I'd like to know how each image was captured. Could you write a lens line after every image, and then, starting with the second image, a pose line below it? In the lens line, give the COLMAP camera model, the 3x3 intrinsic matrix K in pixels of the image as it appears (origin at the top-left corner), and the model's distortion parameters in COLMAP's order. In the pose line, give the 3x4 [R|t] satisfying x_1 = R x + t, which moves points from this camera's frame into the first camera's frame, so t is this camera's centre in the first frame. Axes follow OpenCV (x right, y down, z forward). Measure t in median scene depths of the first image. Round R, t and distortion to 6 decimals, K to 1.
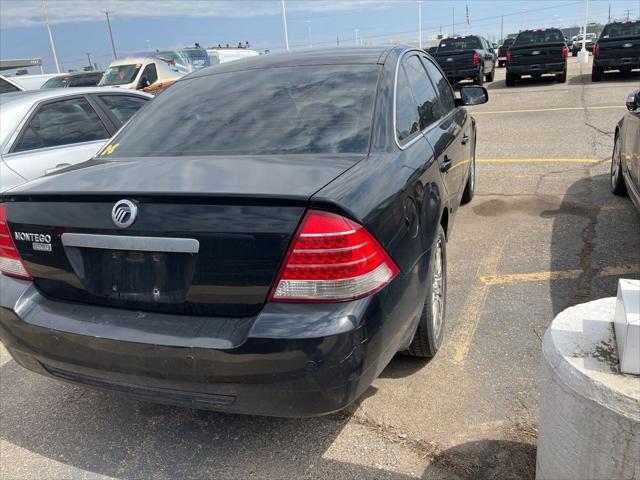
lens RADIAL K [[485.8, 0, 323.2], [0, 485.8, 237.4], [0, 0, 1]] dist [0.079485, -0.112303]
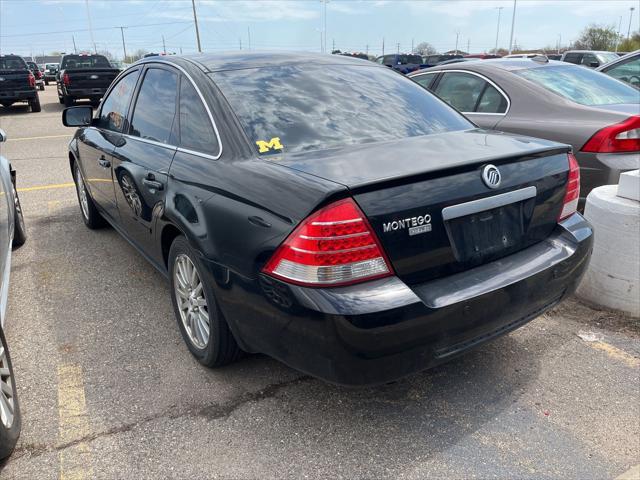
lens RADIAL K [[485.8, 0, 324.3], [0, 485.8, 243.3], [0, 0, 1]] dist [0.079485, -0.112303]
pose [[0.579677, -0.206638, 0.788210, -1.038958], [0.240337, 0.967637, 0.076924, -0.052886], [-0.778597, 0.144845, 0.610579, 0.409370]]
